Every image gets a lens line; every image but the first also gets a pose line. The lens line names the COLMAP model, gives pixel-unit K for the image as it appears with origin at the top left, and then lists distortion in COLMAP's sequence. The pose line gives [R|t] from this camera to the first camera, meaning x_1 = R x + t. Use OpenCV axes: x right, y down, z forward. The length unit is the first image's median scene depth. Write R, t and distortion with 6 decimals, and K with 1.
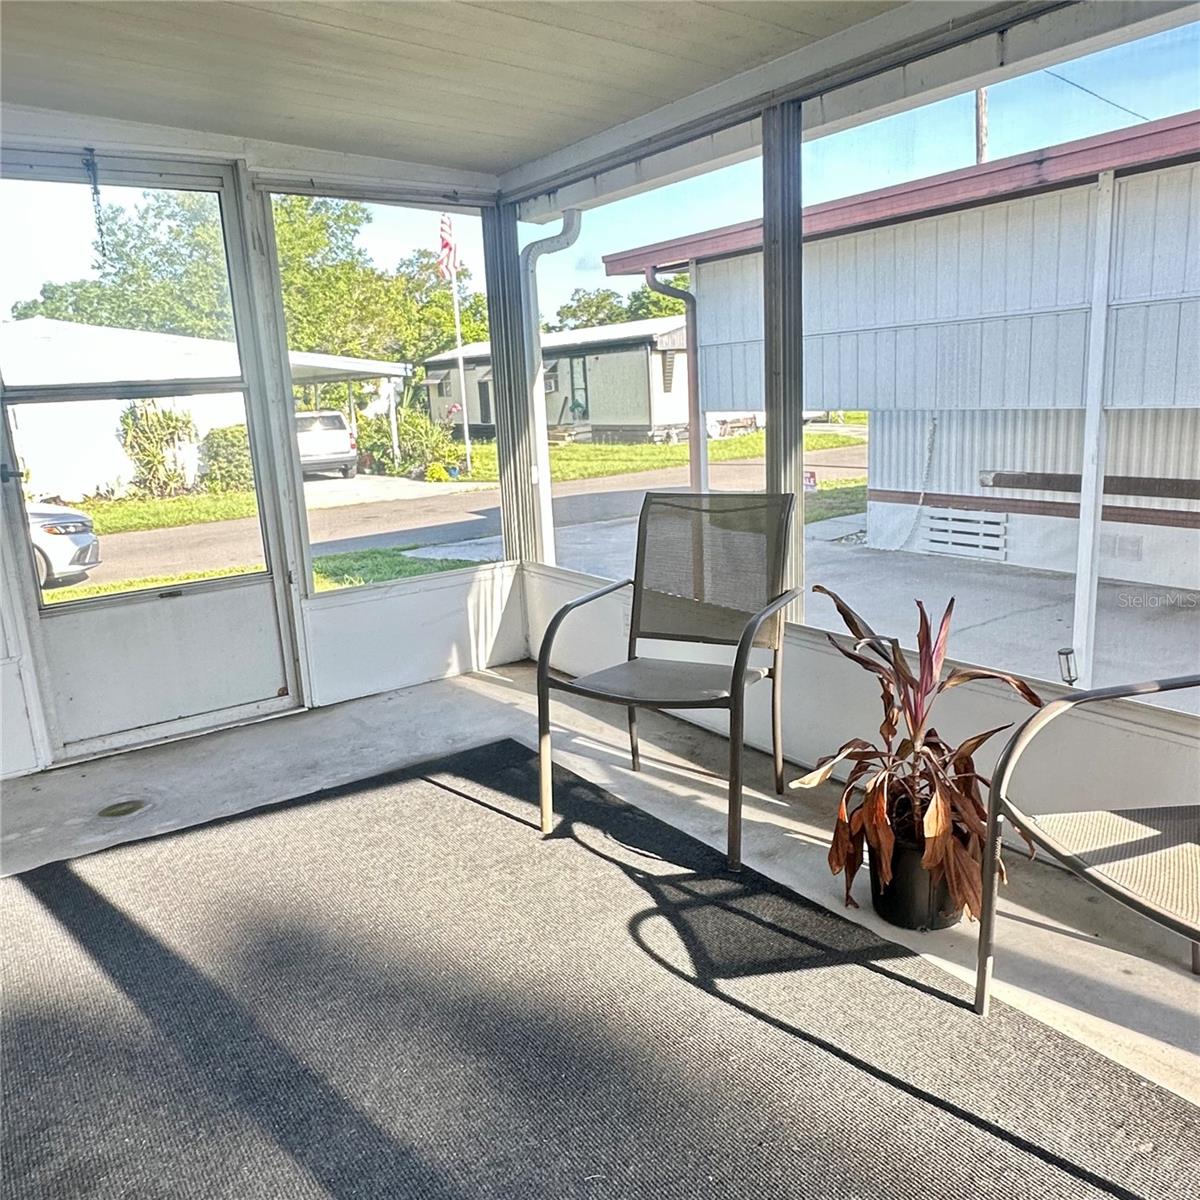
lens RADIAL K [[964.7, 0, 592.5], [0, 964.7, 595.3], [0, 0, 1]] dist [-0.006770, 0.006227]
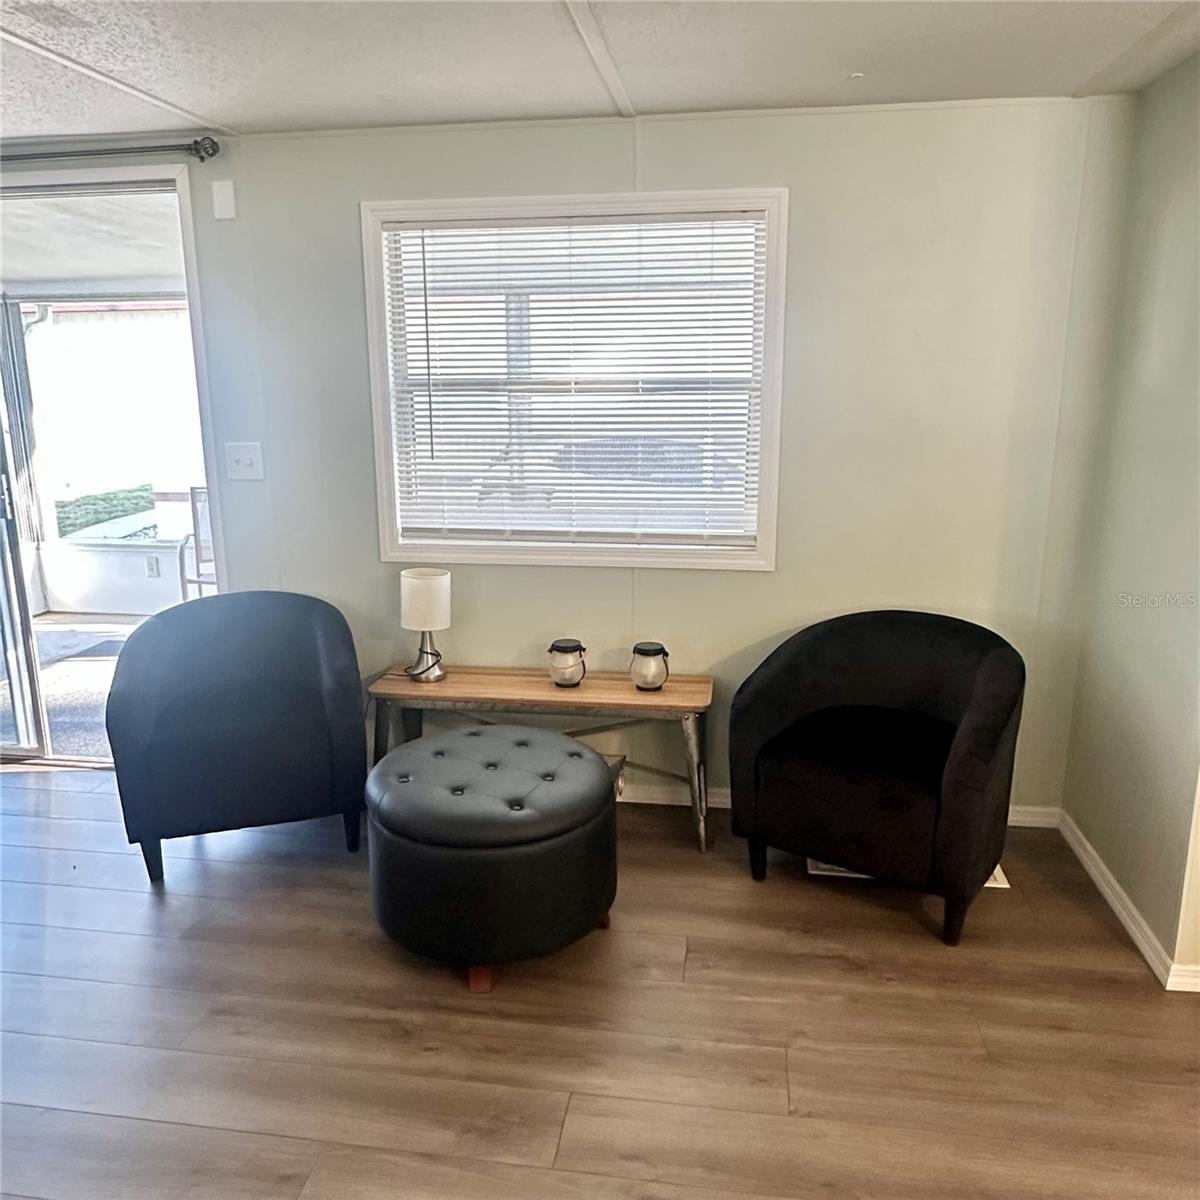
lens RADIAL K [[964.7, 0, 601.9], [0, 964.7, 599.7], [0, 0, 1]] dist [-0.006770, 0.006227]
pose [[0.685528, -0.126288, 0.717010, -0.666076], [0.127742, 0.990427, 0.052313, 0.098286], [-0.716752, 0.055730, 0.695097, -0.744390]]
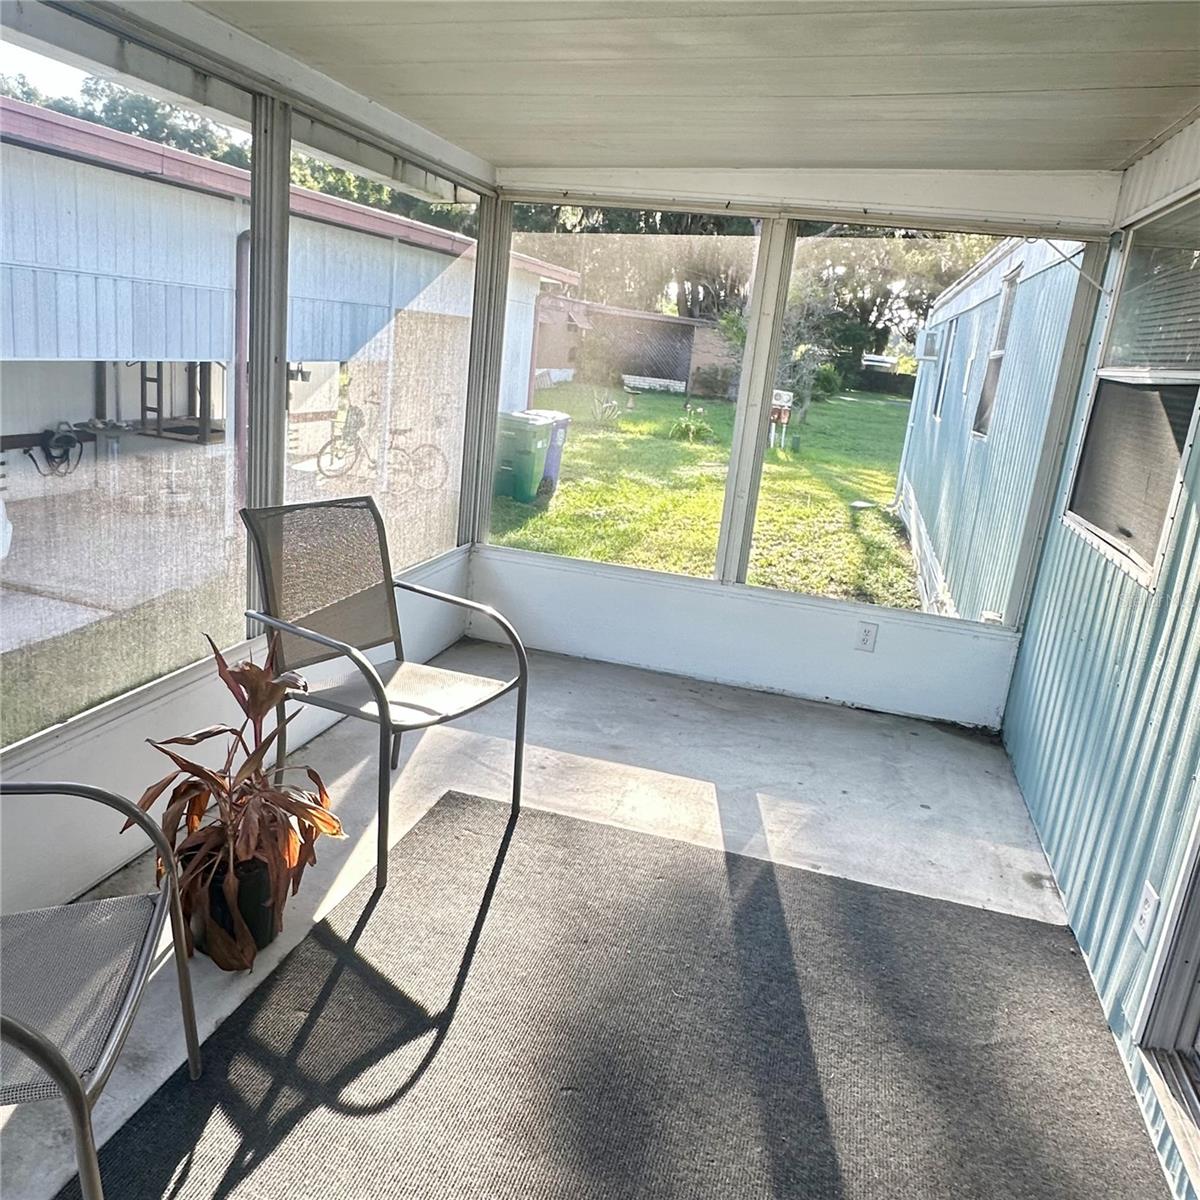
lens RADIAL K [[964.7, 0, 599.6], [0, 964.7, 594.6], [0, 0, 1]] dist [-0.006770, 0.006227]
pose [[-0.644395, -0.225803, 0.730594, -0.366760], [0.083637, 0.928866, 0.360851, -0.217577], [-0.760105, 0.293636, -0.579671, 0.756056]]
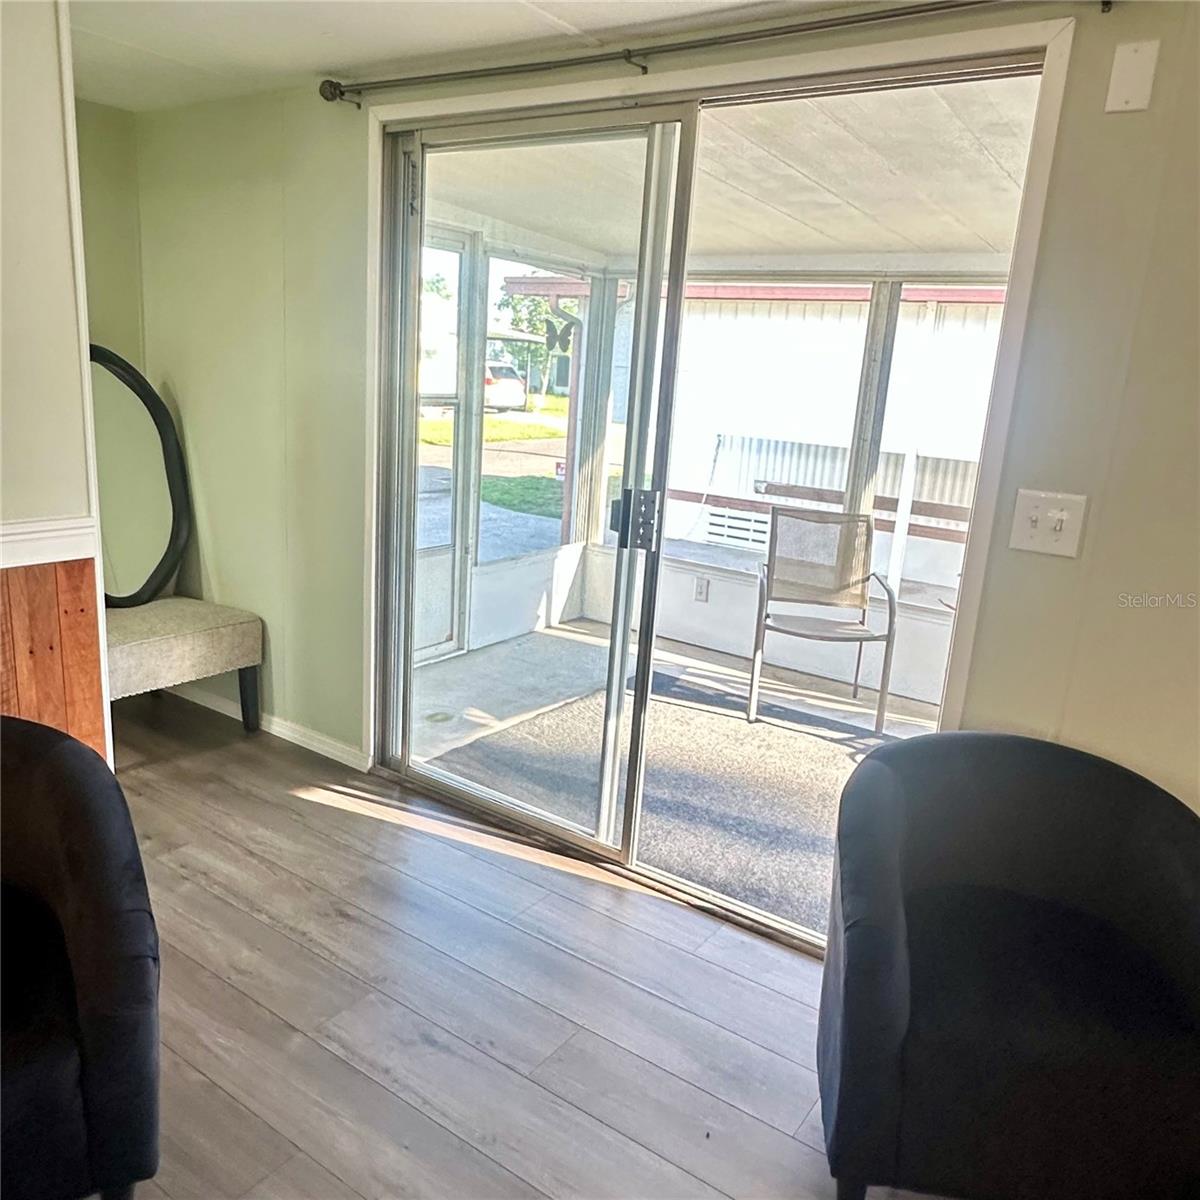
lens RADIAL K [[964.7, 0, 606.7], [0, 964.7, 607.6], [0, 0, 1]] dist [-0.006770, 0.006227]
pose [[0.927236, 0.020368, 0.373922, -0.665756], [-0.034711, 0.998896, 0.031664, 0.012808], [-0.372864, -0.042339, 0.926919, -0.297331]]
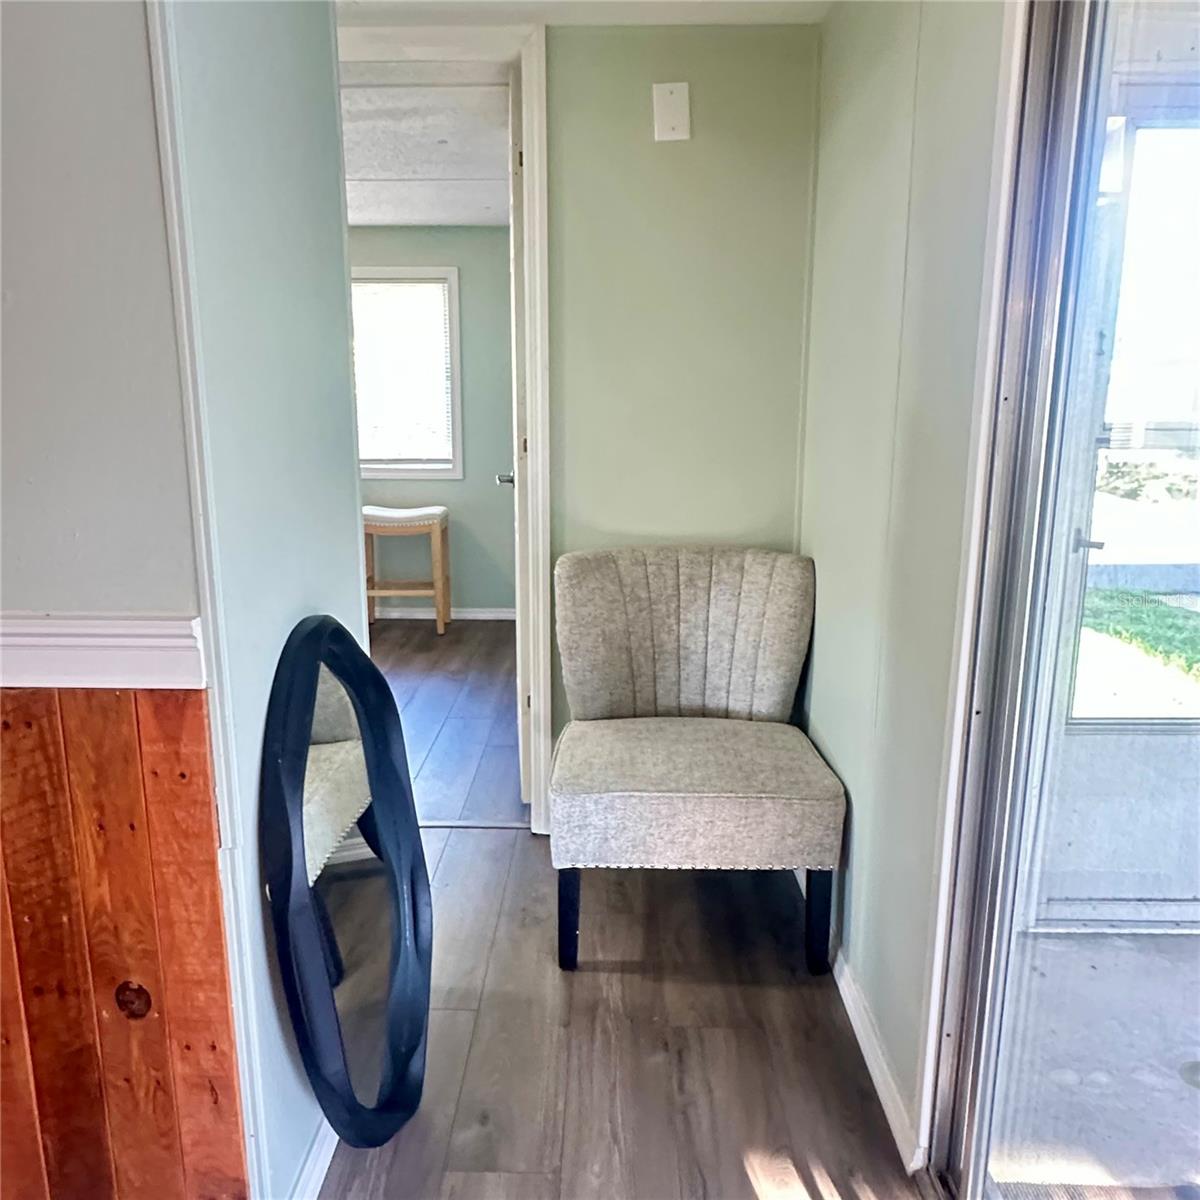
lens RADIAL K [[964.7, 0, 599.6], [0, 964.7, 595.5], [0, 0, 1]] dist [-0.006770, 0.006227]
pose [[0.813048, 0.172491, -0.556057, -0.442969], [-0.165786, 0.984155, 0.062882, -0.064599], [0.558093, 0.041060, 0.828762, 0.174235]]
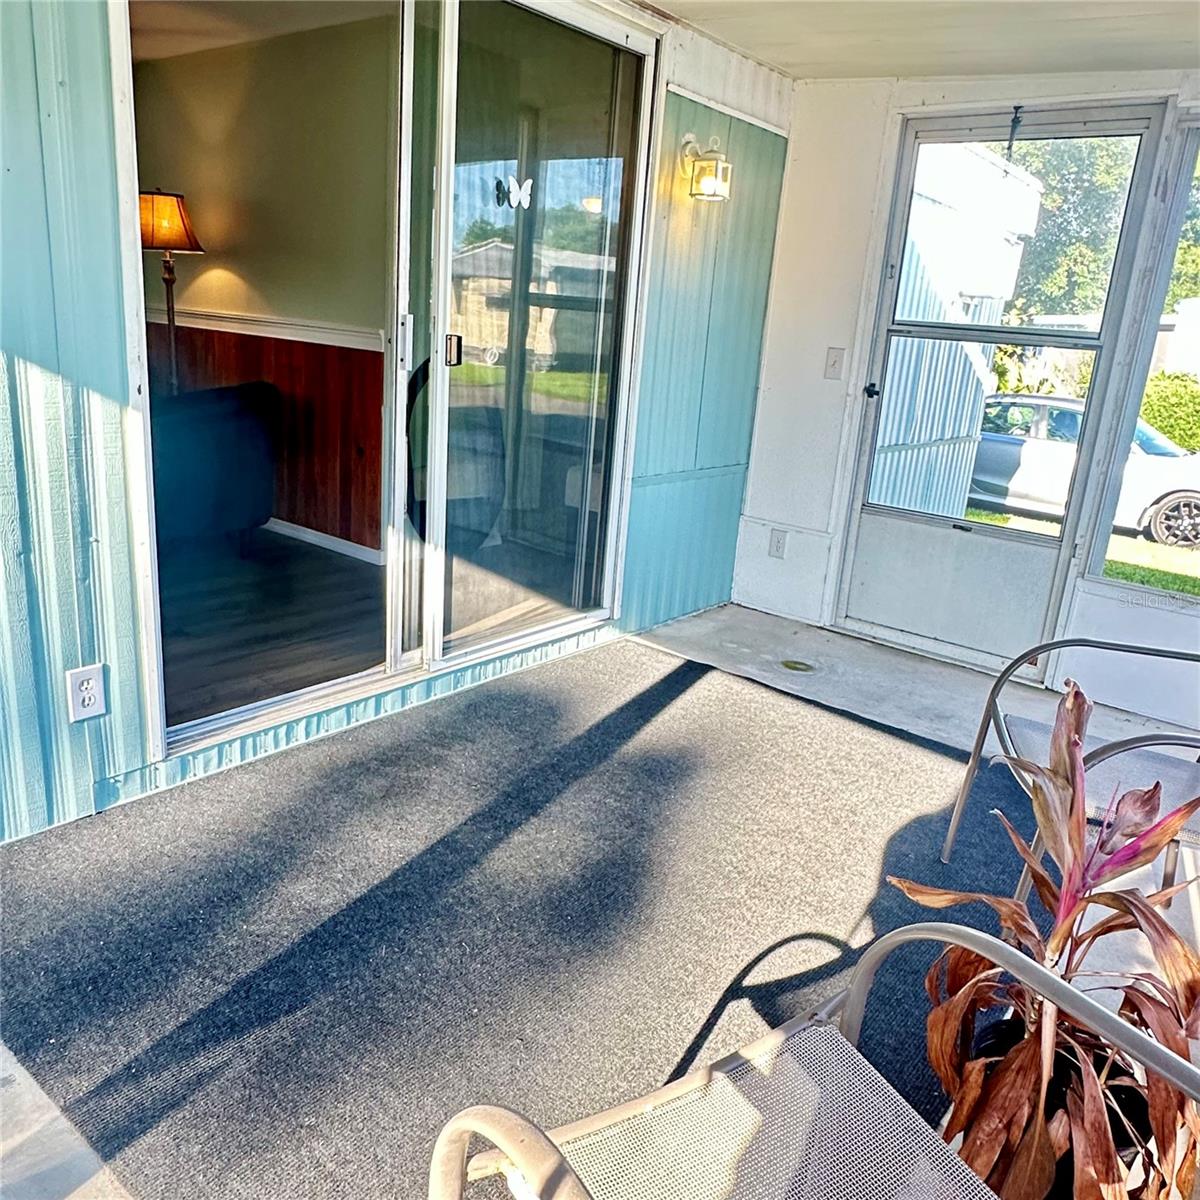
lens RADIAL K [[964.7, 0, 610.5], [0, 964.7, 604.0], [0, 0, 1]] dist [-0.006770, 0.006227]
pose [[0.286652, 0.341703, -0.895025, 0.447698], [-0.292862, 0.920763, 0.257733, -0.086184], [0.912174, 0.188239, 0.364010, 0.266667]]
